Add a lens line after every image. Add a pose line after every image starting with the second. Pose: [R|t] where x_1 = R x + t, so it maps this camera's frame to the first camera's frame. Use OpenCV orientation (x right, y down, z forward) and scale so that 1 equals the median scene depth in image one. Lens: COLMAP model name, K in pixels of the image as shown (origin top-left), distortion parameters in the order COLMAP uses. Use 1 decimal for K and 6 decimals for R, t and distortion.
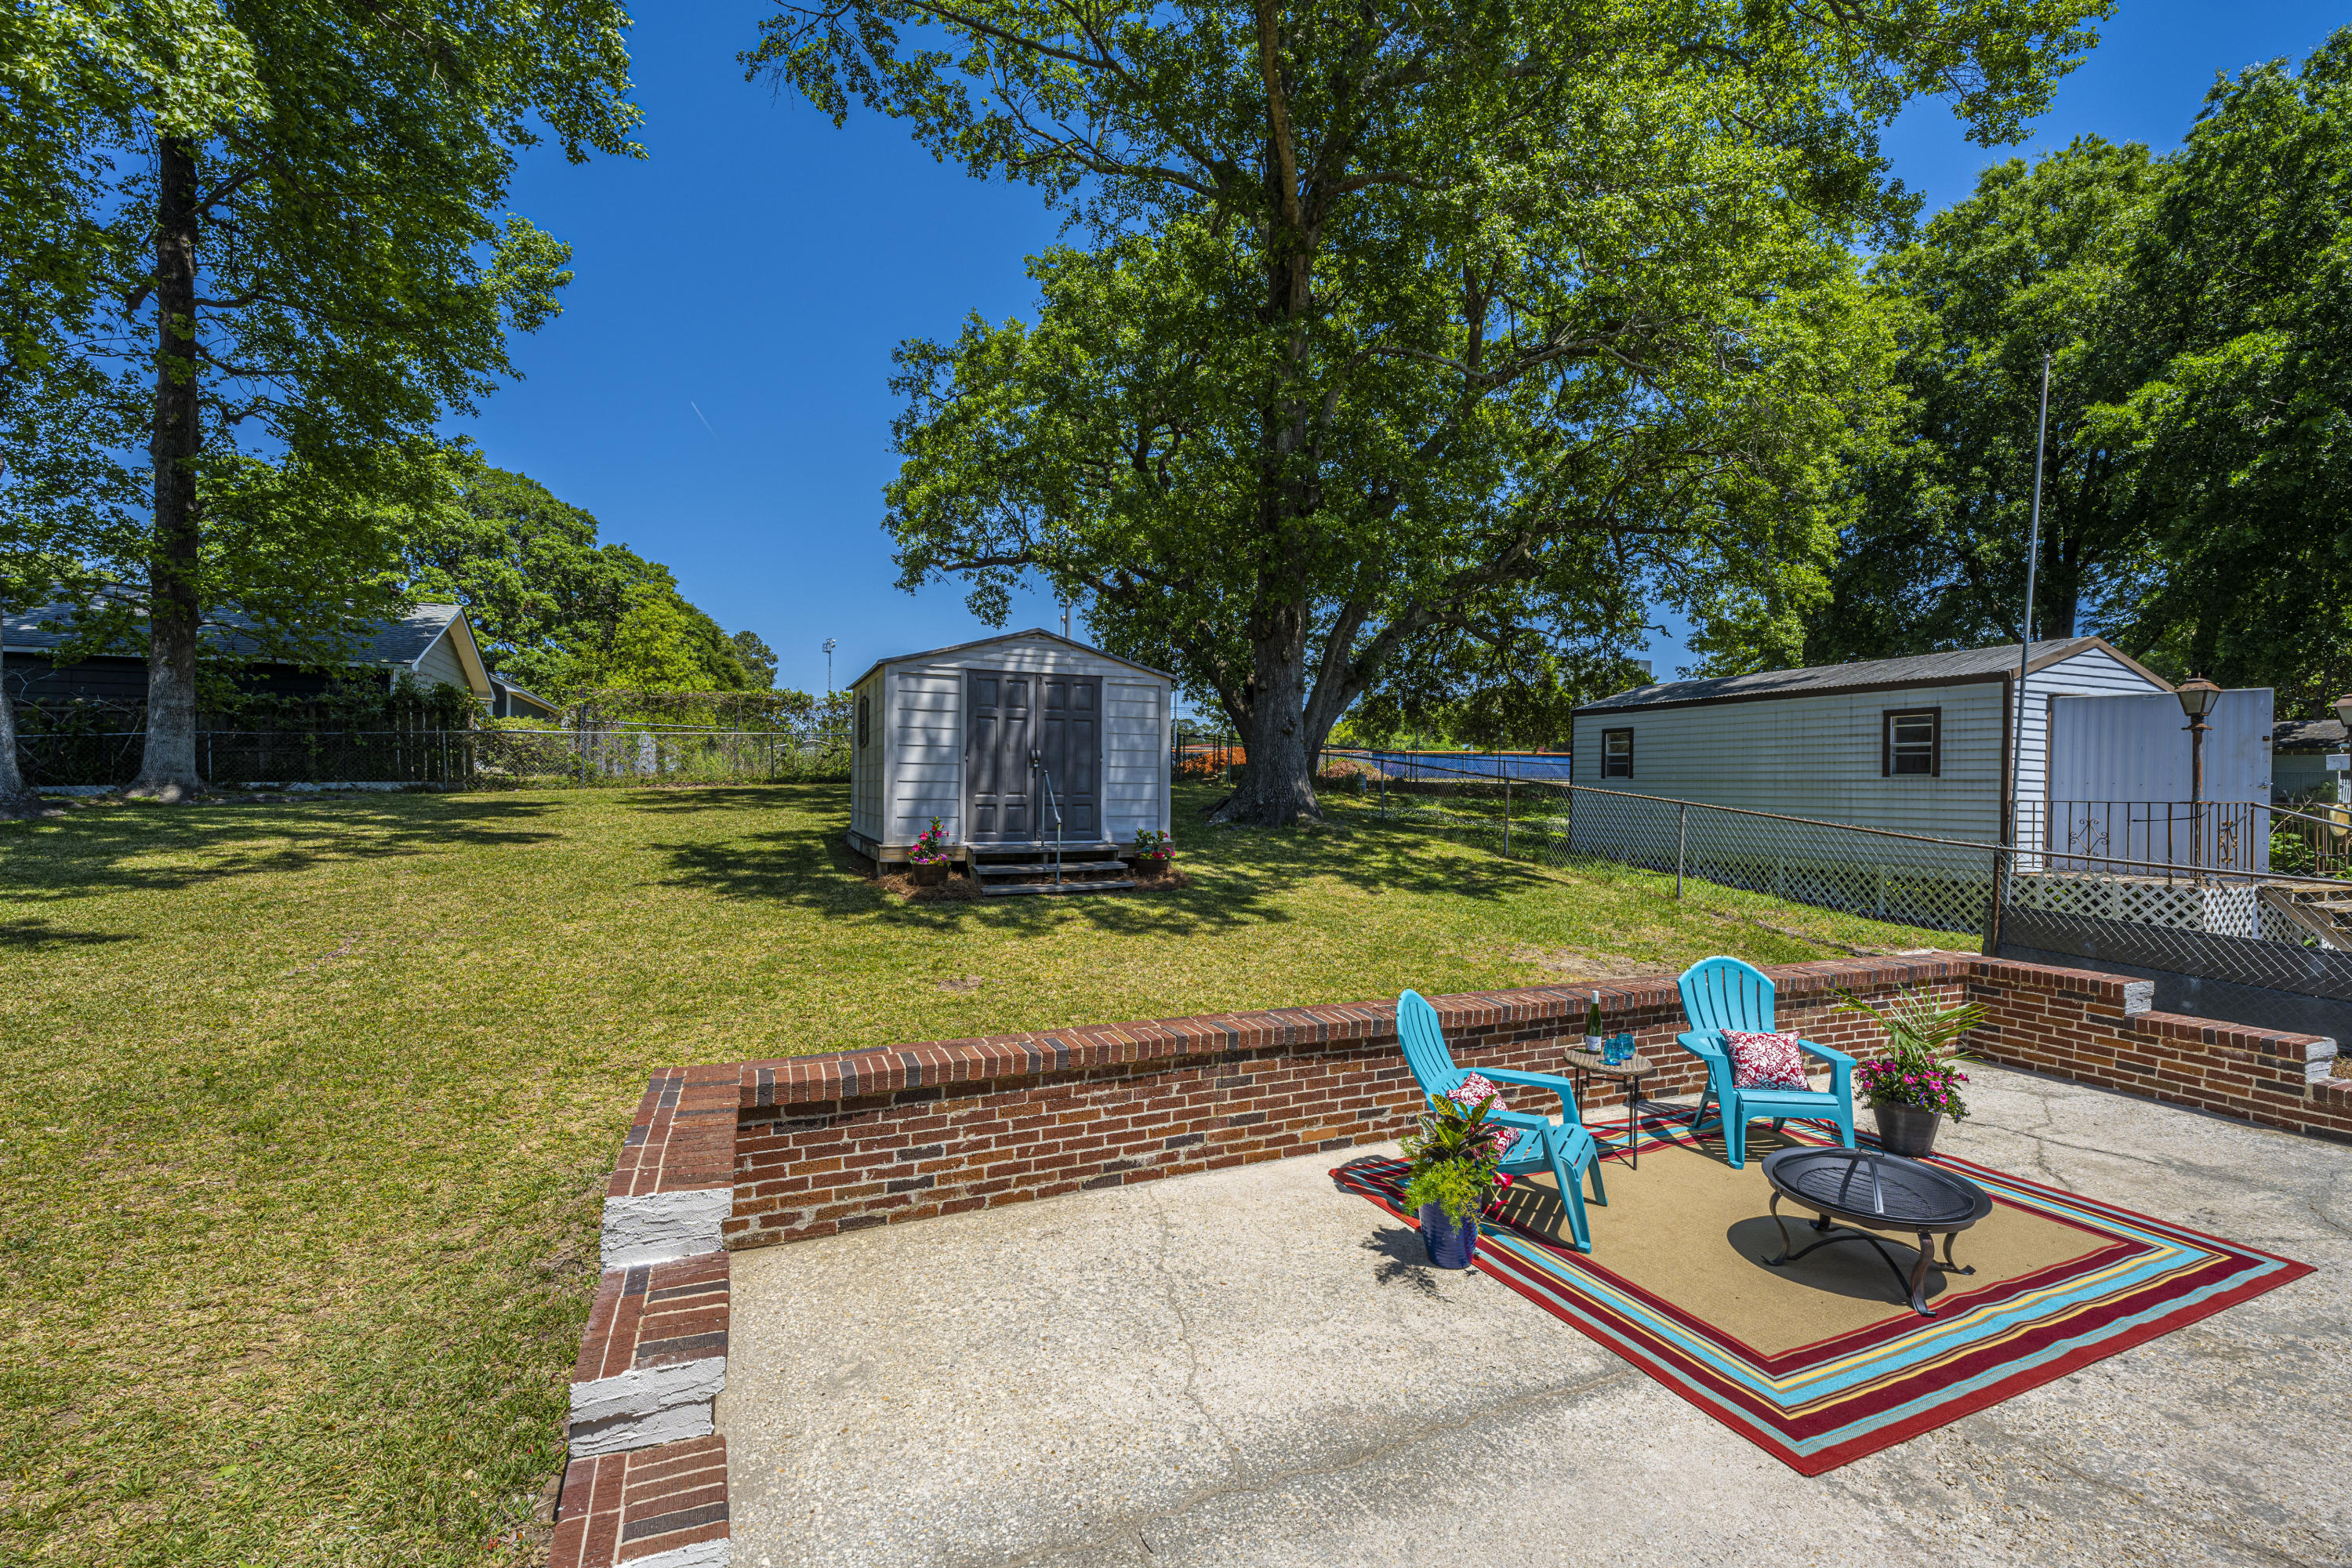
lens RADIAL K [[1015.8, 0, 1154.2], [0, 1015.8, 785.7], [0, 0, 1]] dist [0.001893, -0.000161]
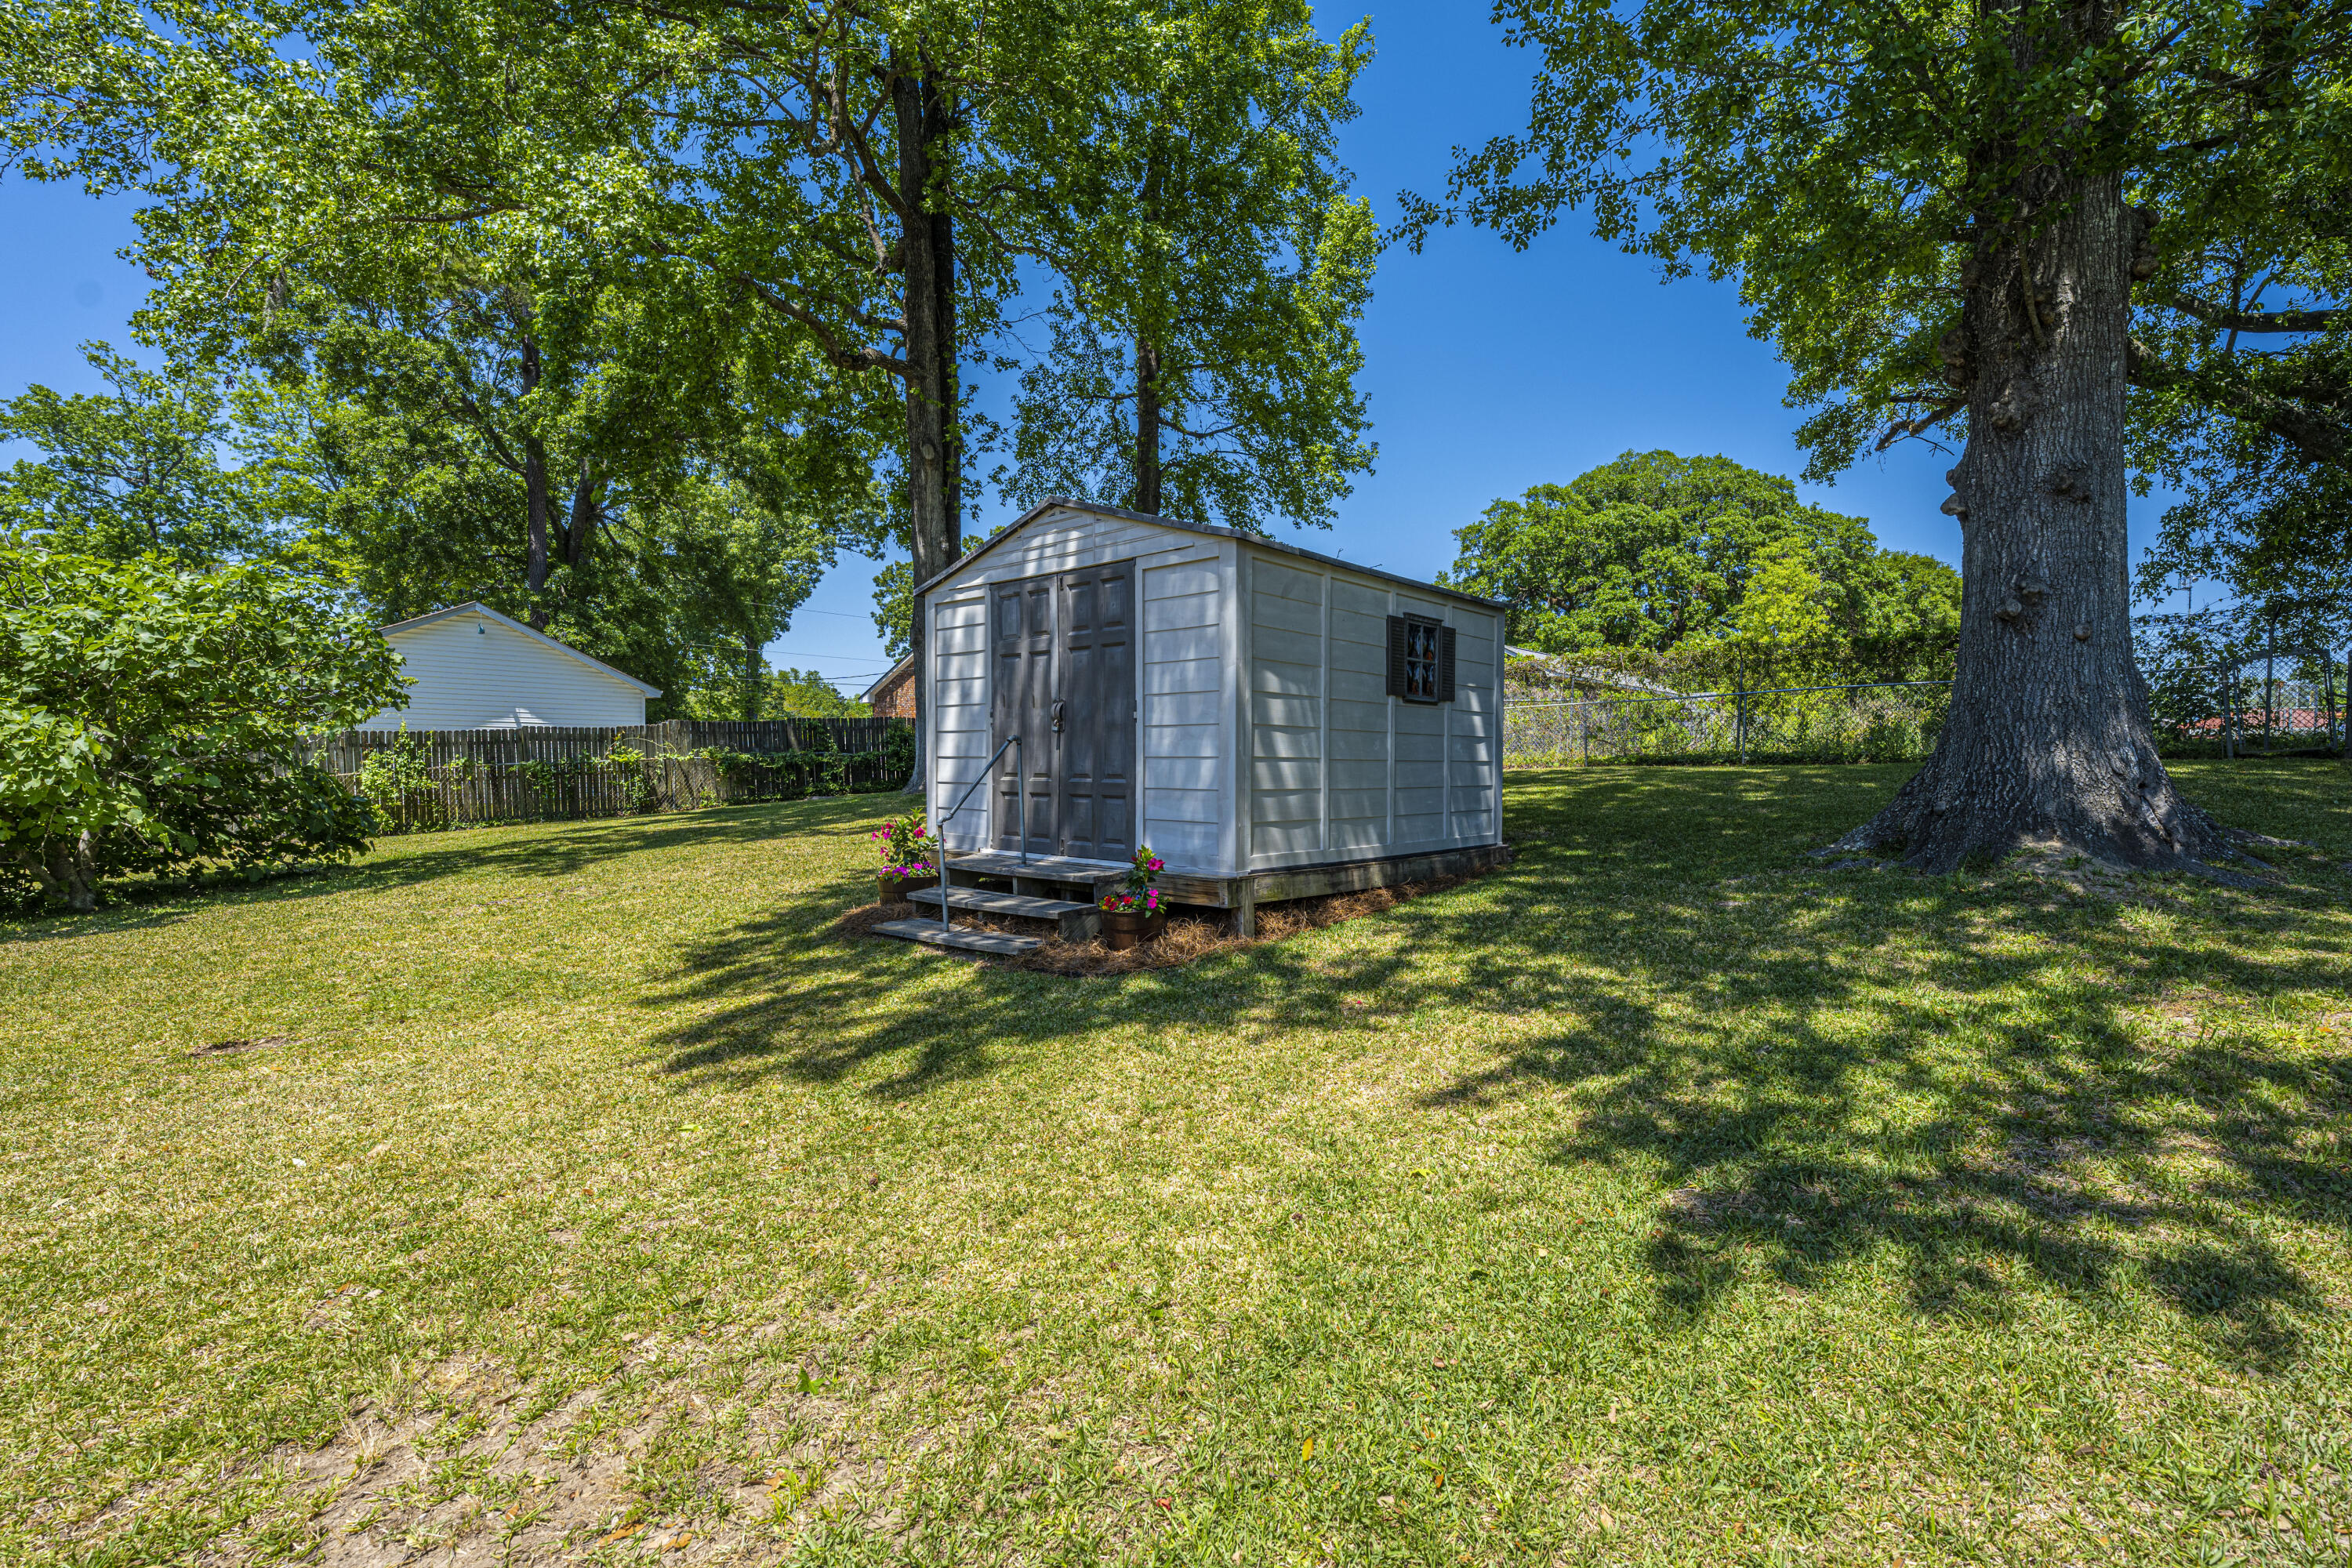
lens RADIAL K [[1054.5, 0, 1324.9], [0, 1054.5, 783.2], [0, 0, 1]] dist [0.007901, -0.000624]
pose [[0.493020, 0.010028, -0.869960, 0.500720], [0.000419, 0.999931, 0.011764, 0.004332], [0.870018, -0.006164, 0.492981, 0.843567]]
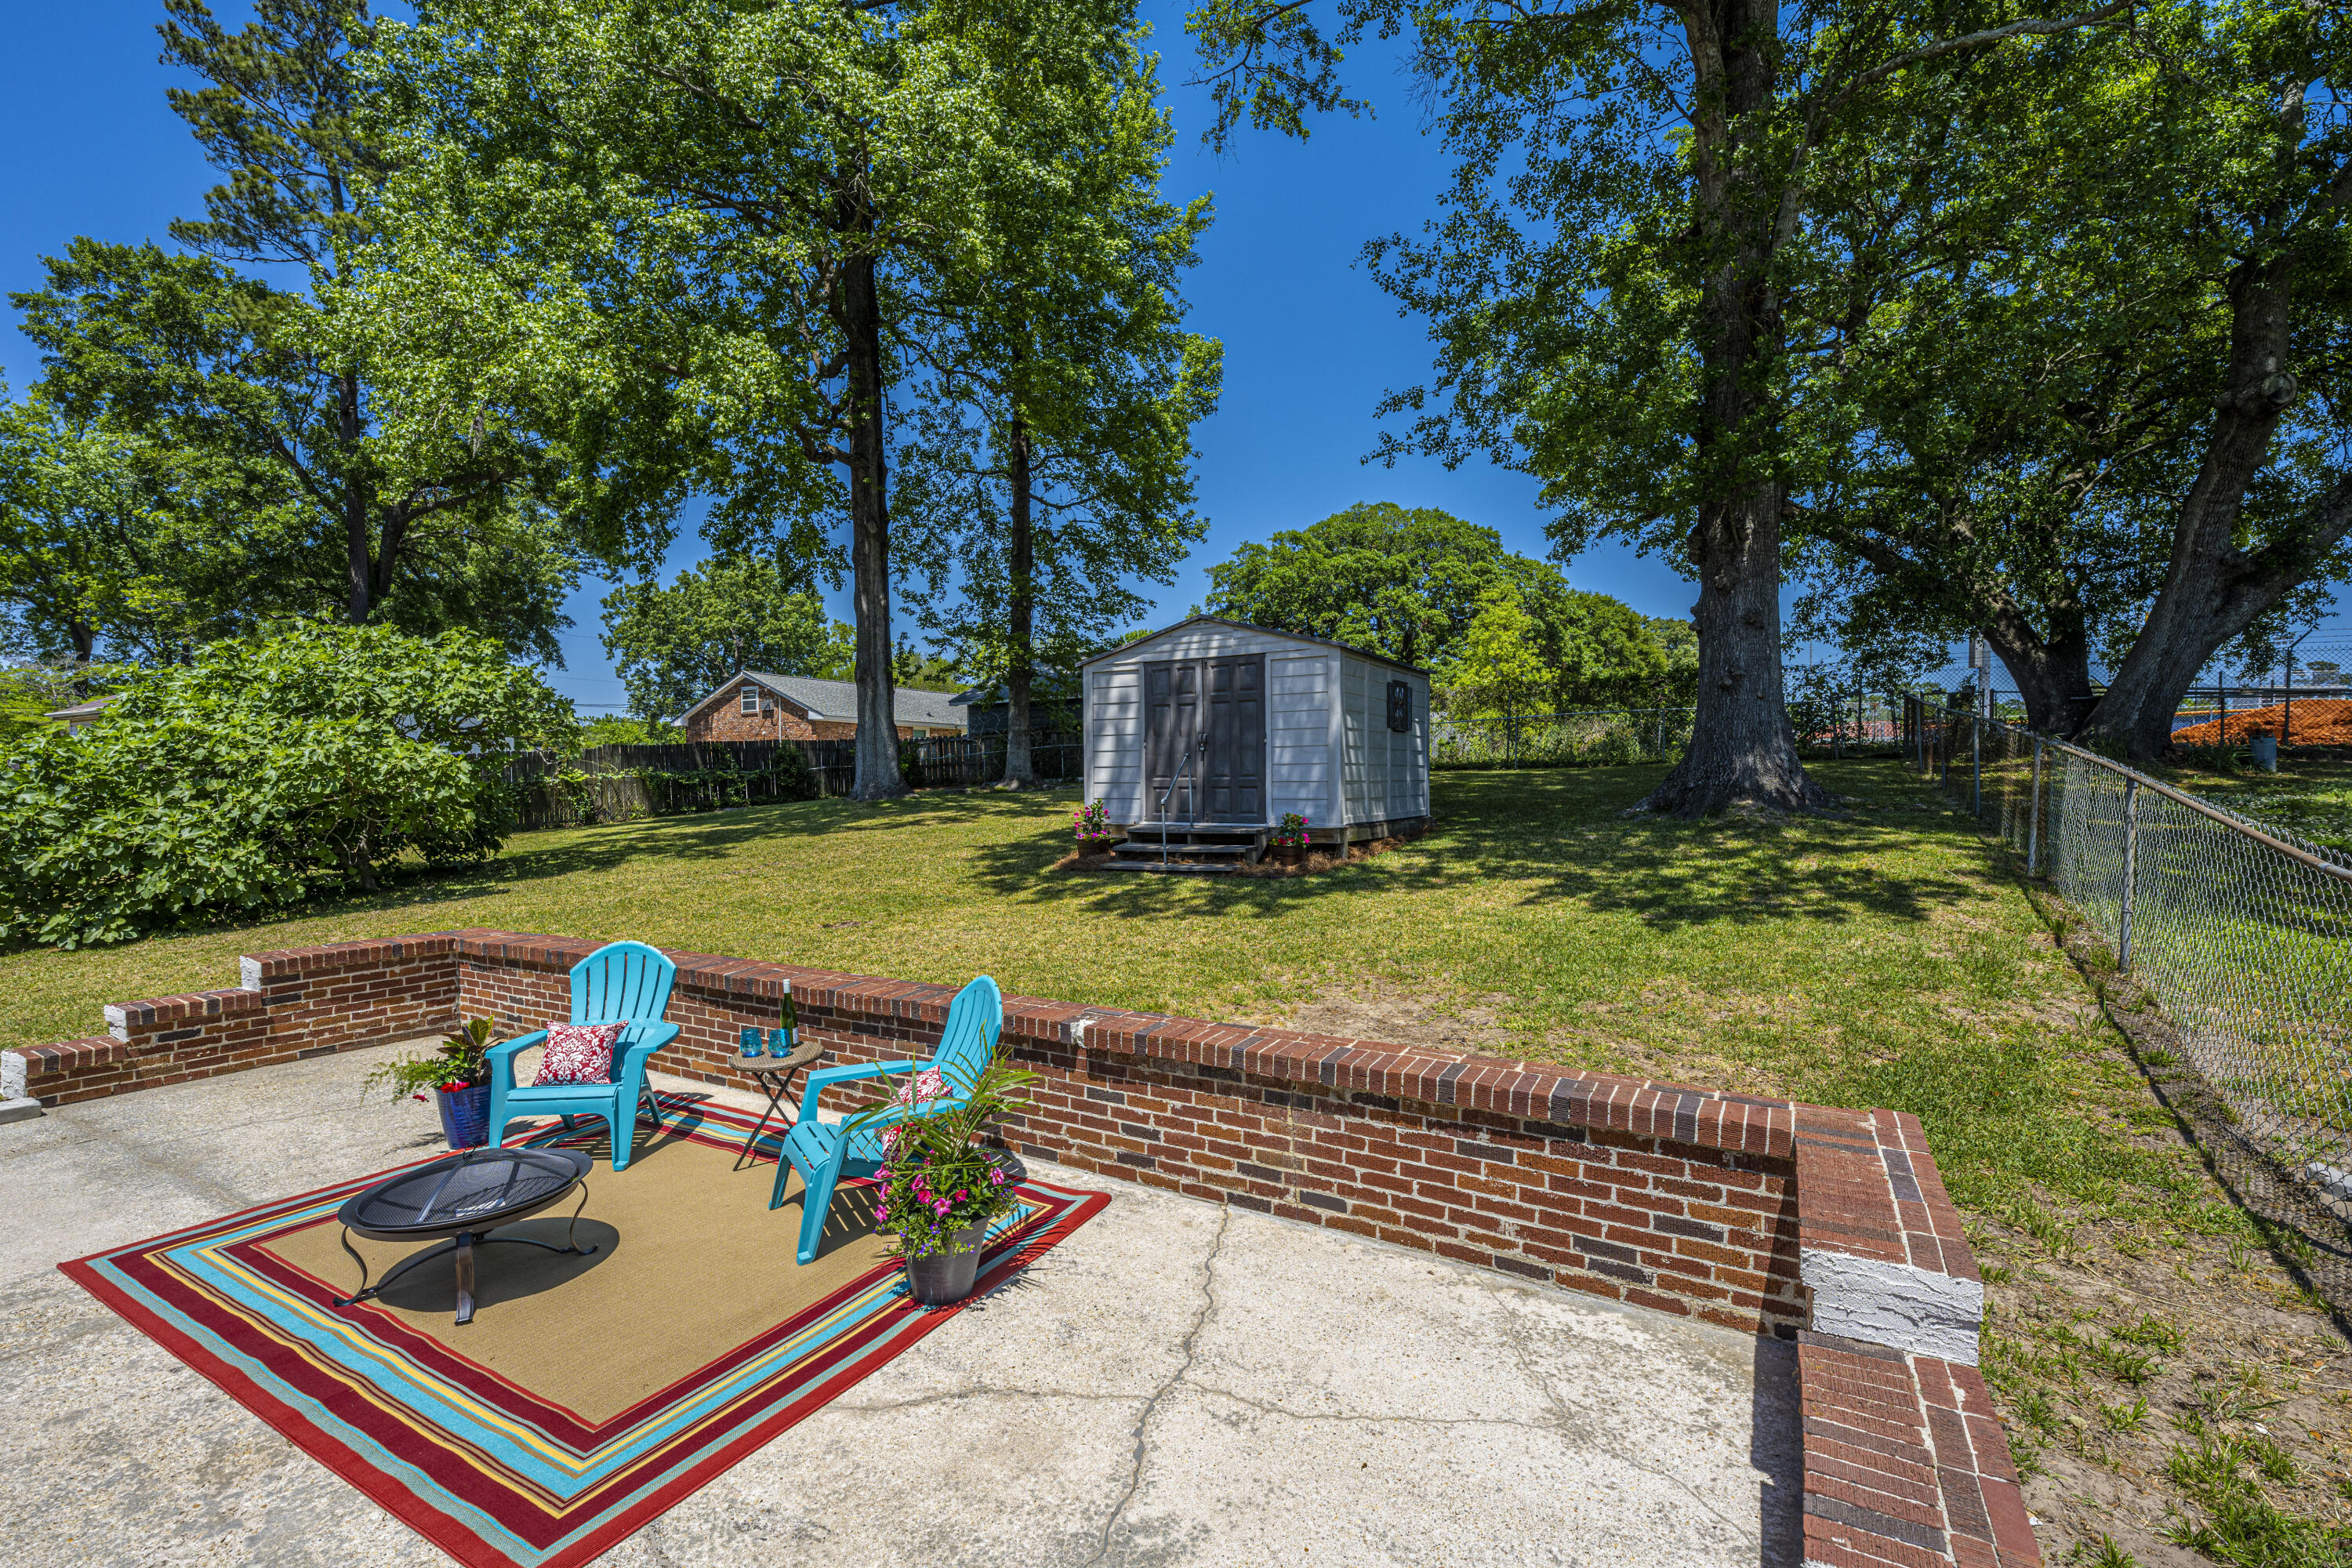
lens RADIAL K [[1015.8, 0, 1154.2], [0, 1015.8, 785.7], [0, 0, 1]] dist [0.001893, -0.000161]
pose [[0.582080, -0.007539, -0.813097, 0.689653], [0.013005, 0.999915, 0.000039, 0.016111], [0.813028, -0.010597, 0.582129, 0.372941]]
